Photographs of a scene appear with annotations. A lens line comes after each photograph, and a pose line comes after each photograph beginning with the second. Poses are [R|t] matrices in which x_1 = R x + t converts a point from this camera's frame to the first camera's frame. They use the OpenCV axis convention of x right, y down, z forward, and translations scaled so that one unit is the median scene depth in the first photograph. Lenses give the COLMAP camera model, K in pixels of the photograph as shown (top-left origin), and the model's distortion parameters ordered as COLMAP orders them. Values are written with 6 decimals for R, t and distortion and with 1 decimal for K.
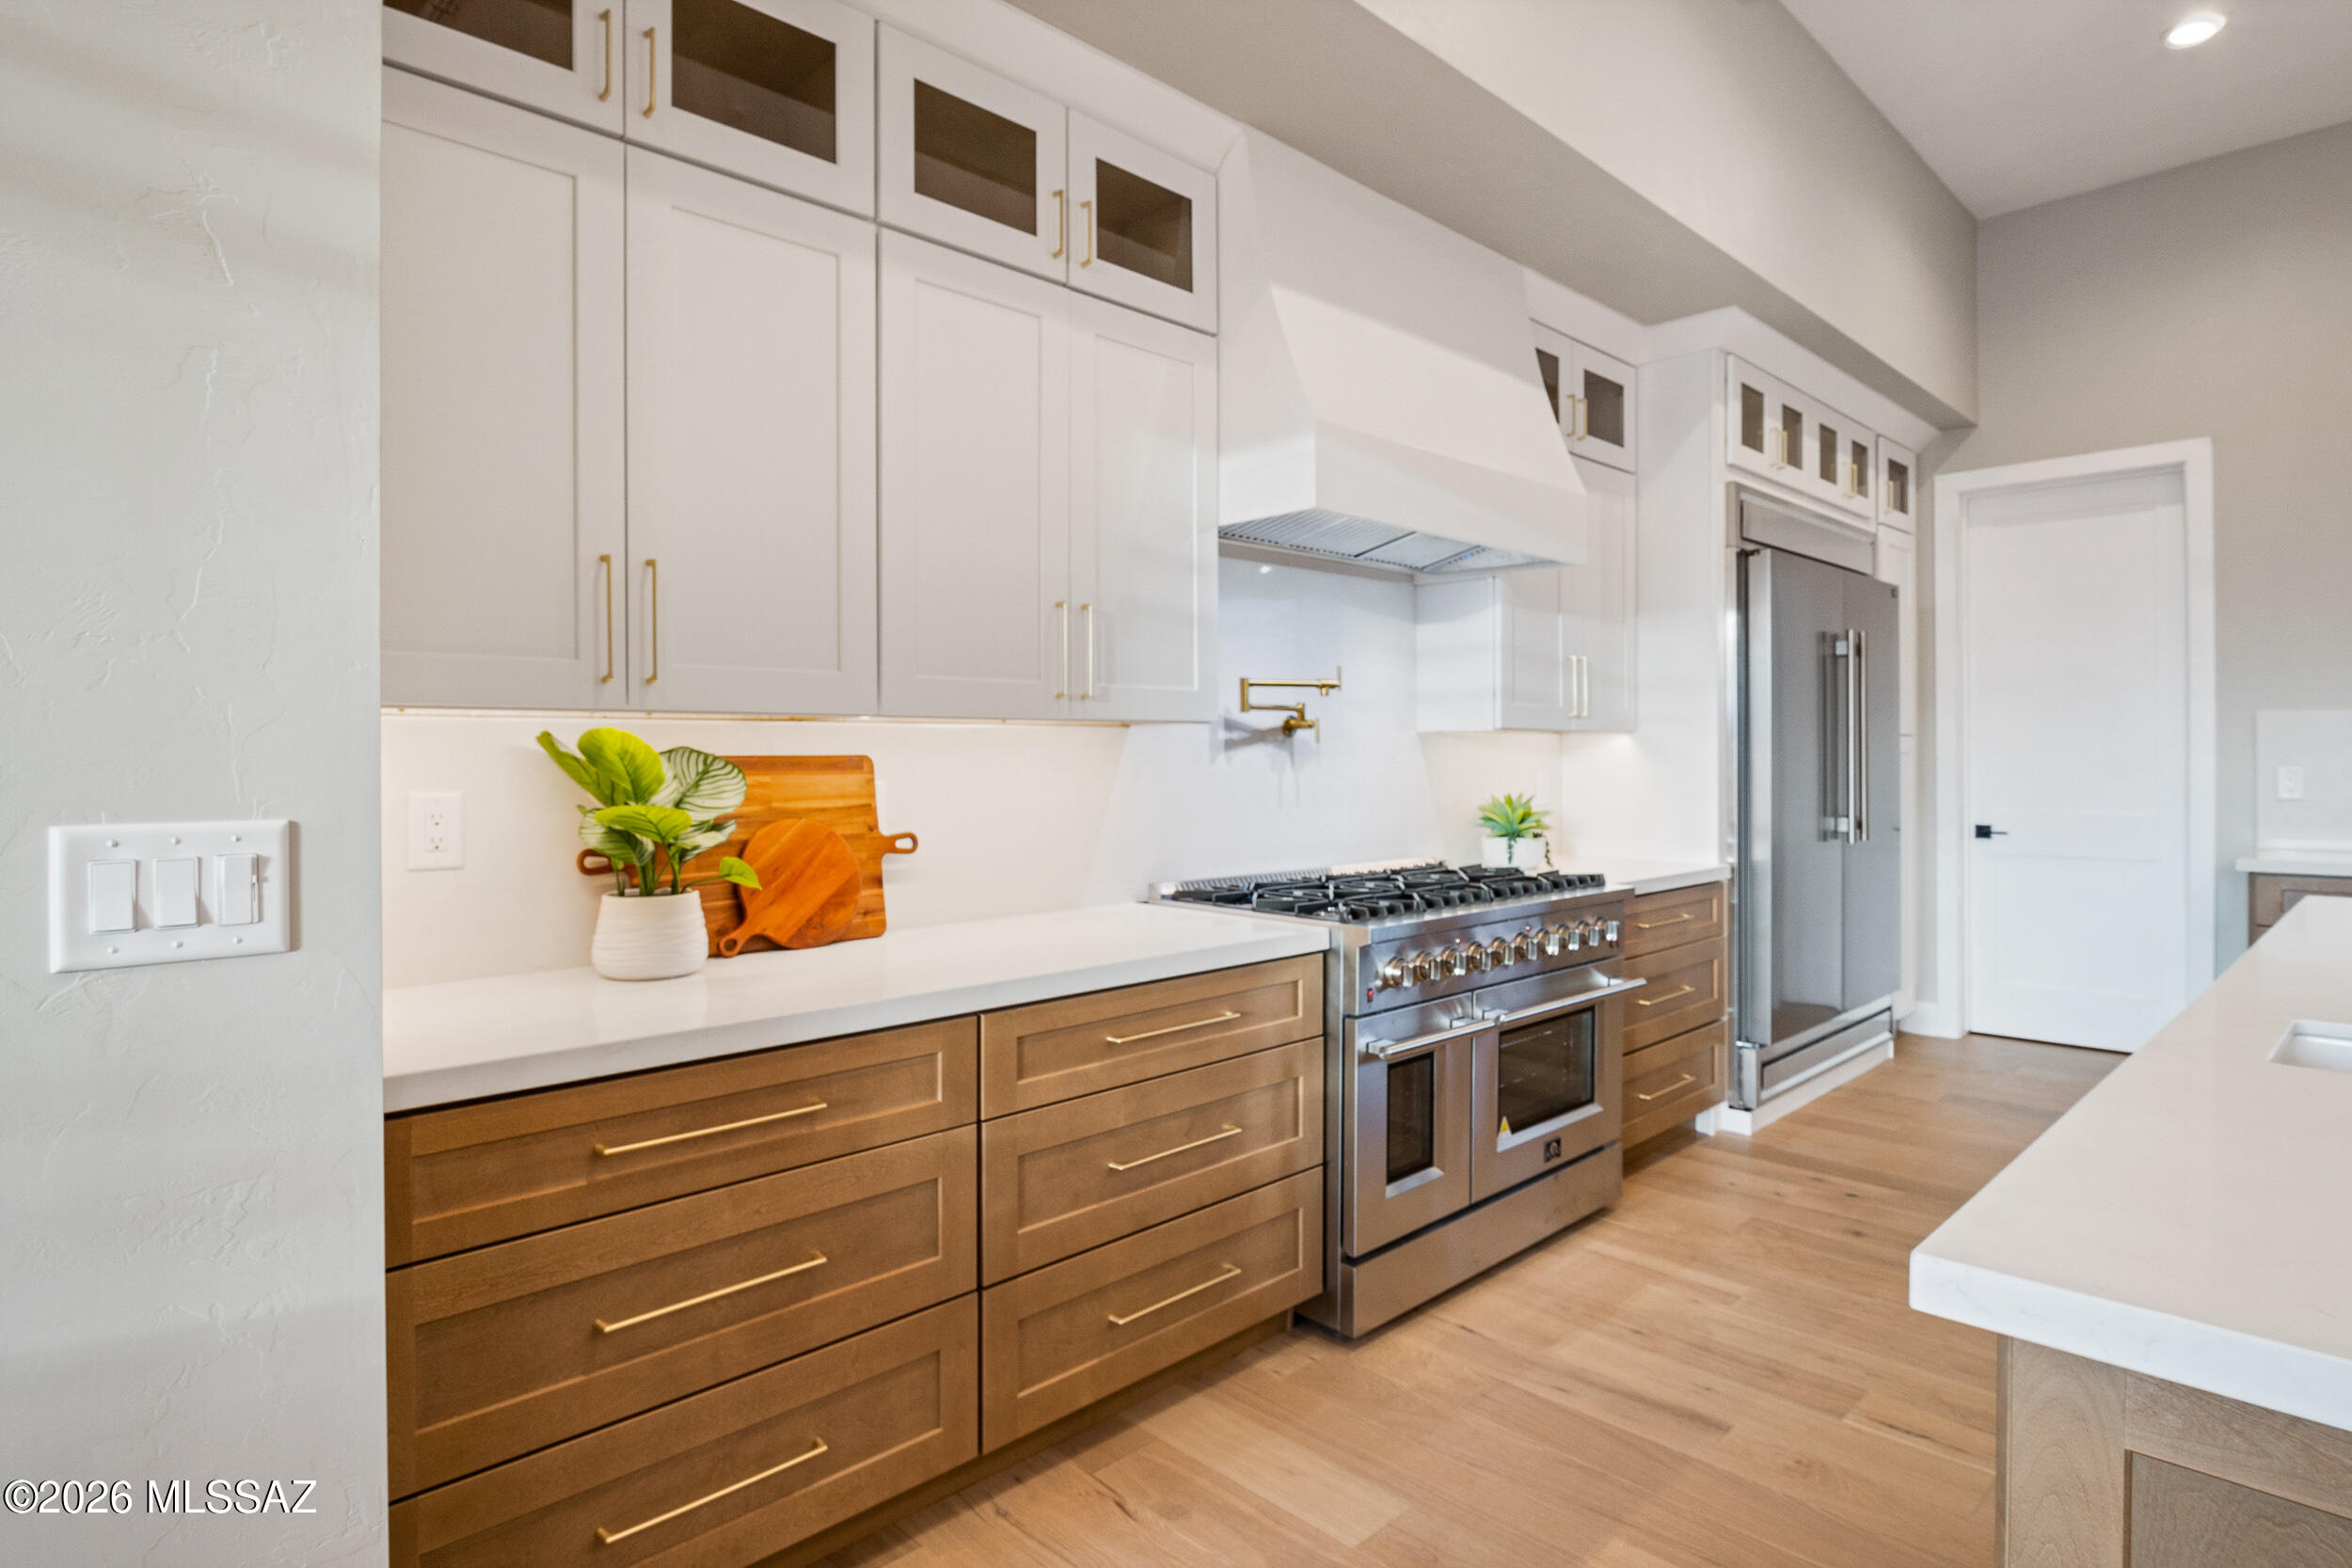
lens RADIAL K [[1276.6, 0, 1175.2], [0, 1276.6, 766.0], [0, 0, 1]] dist [-0.000910, -0.000481]
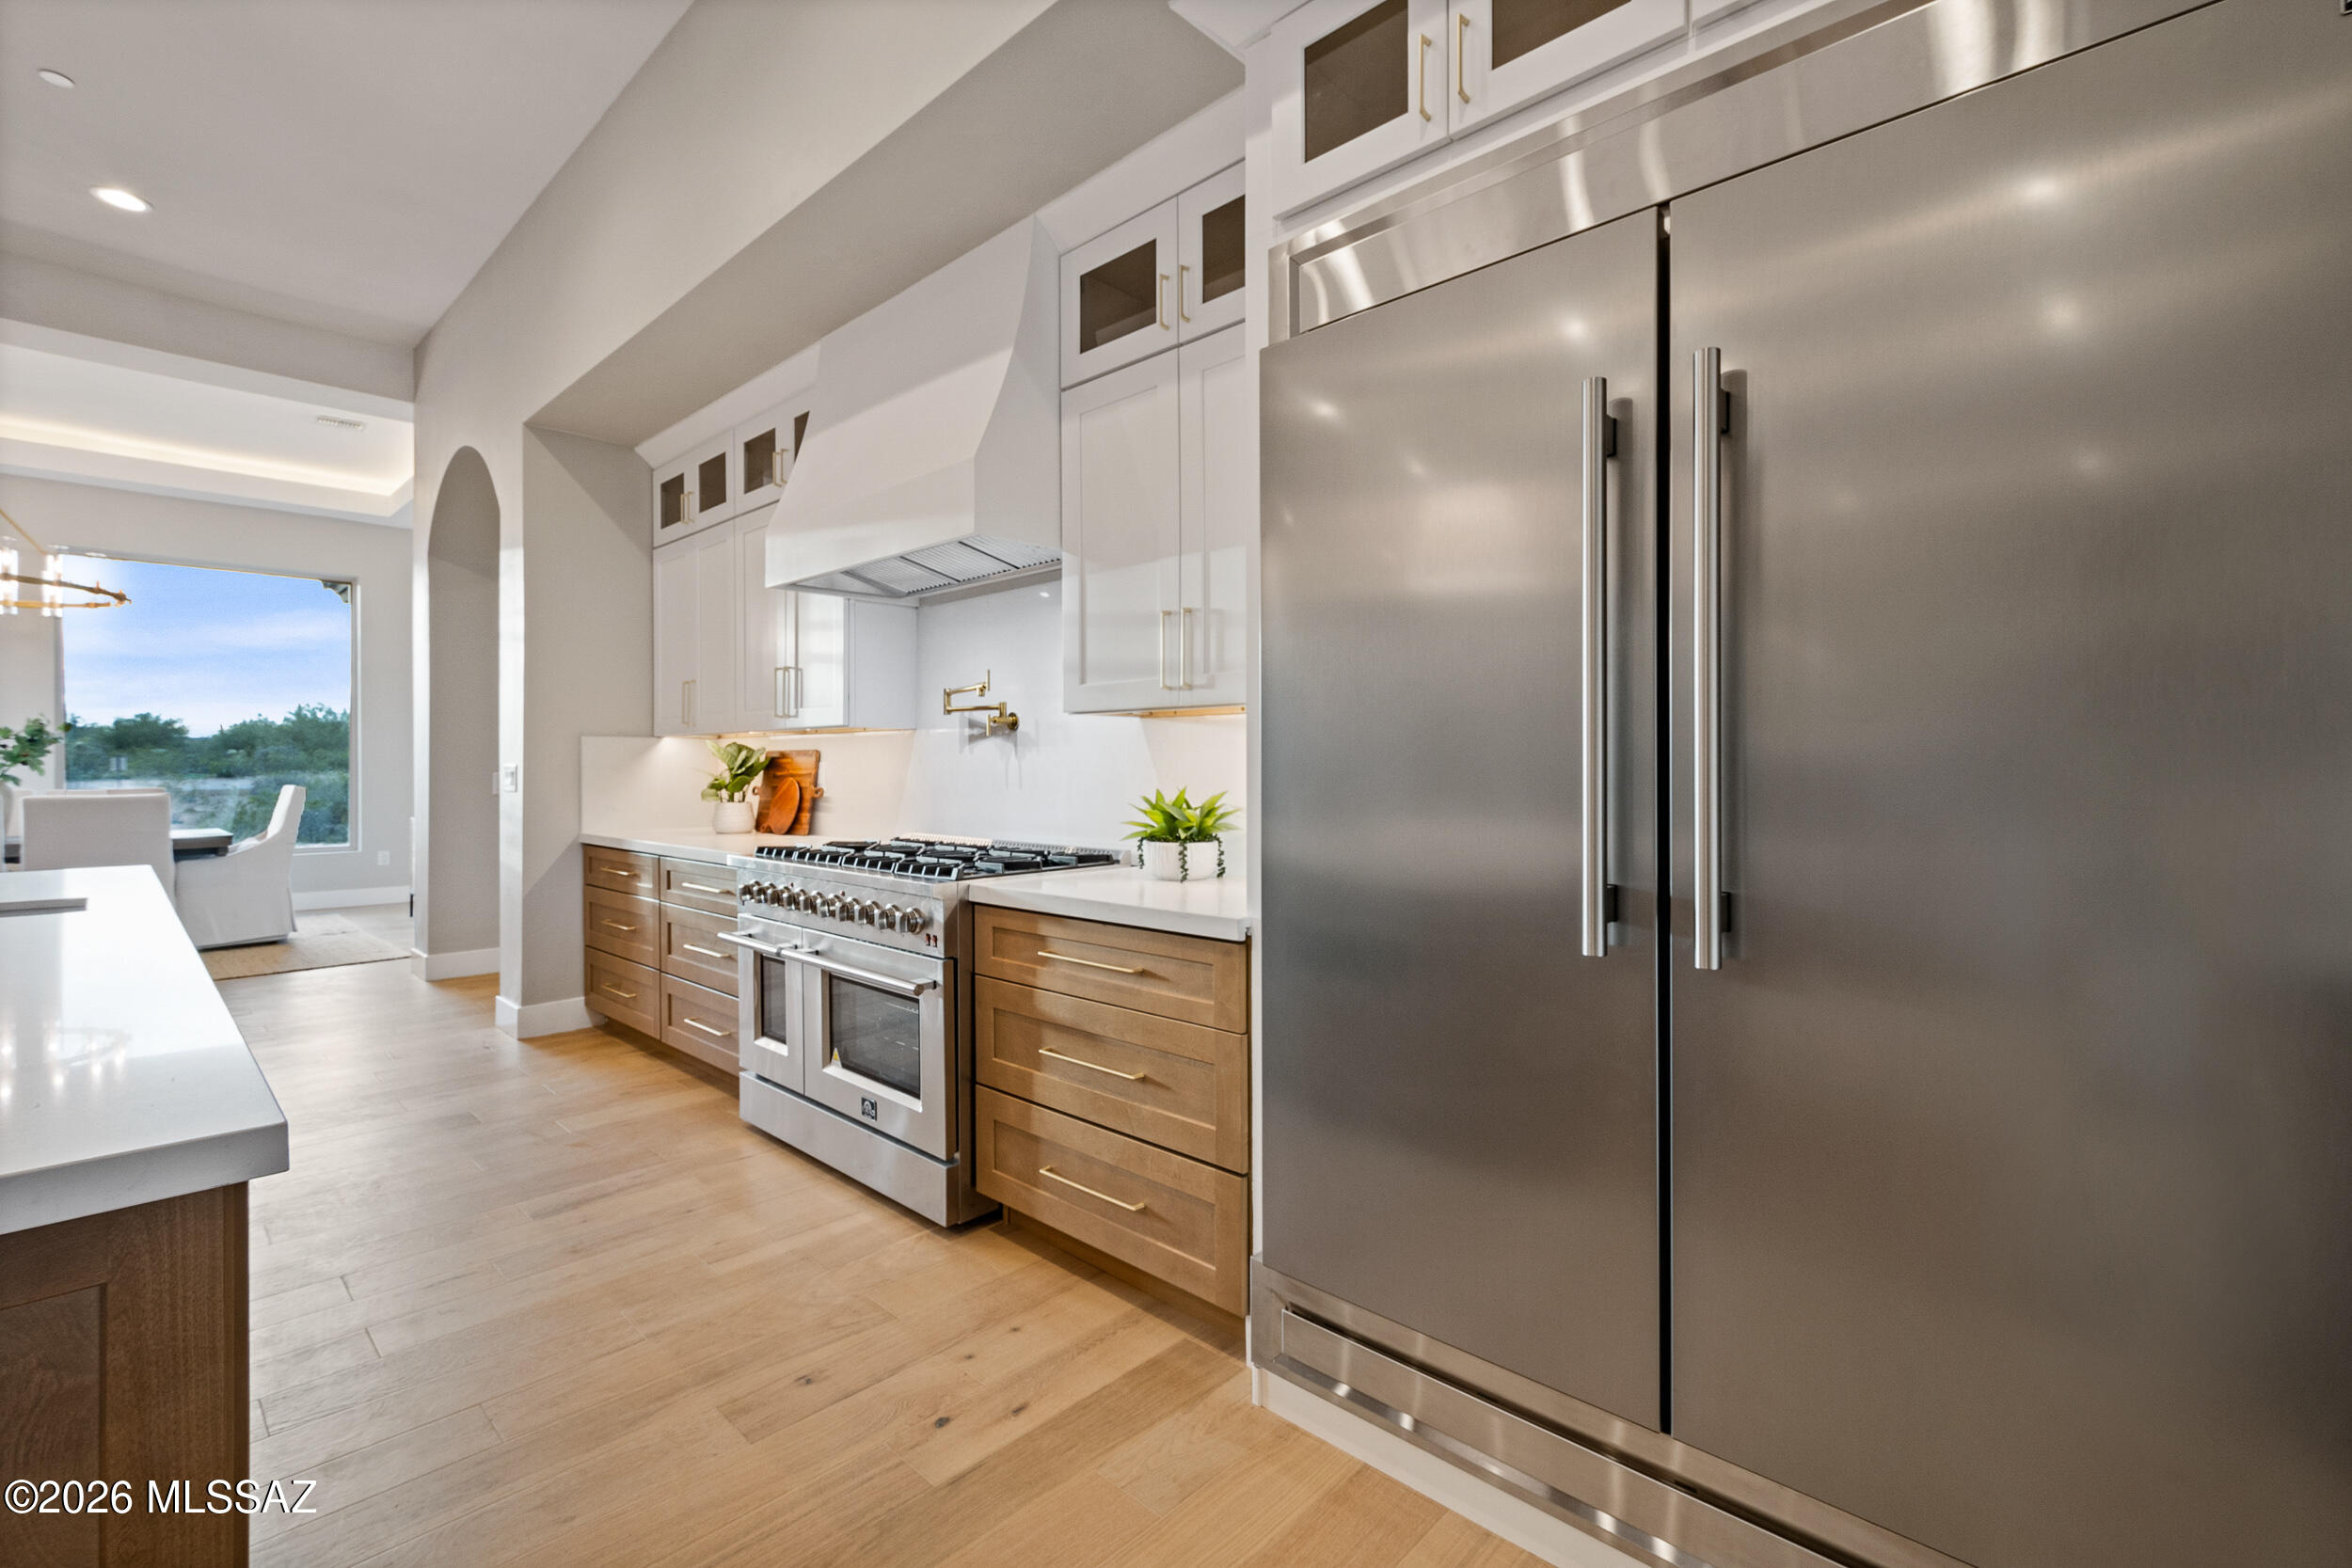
lens RADIAL K [[1030.5, 0, 1179.9], [0, 1030.5, 768.3], [0, 0, 1]] dist [0.004004, 0.000918]
pose [[0.031318, 0.006115, -0.999491, 1.131101], [-0.002987, 0.999977, 0.006025, 0.007123], [0.999505, 0.002797, 0.031335, 1.191140]]
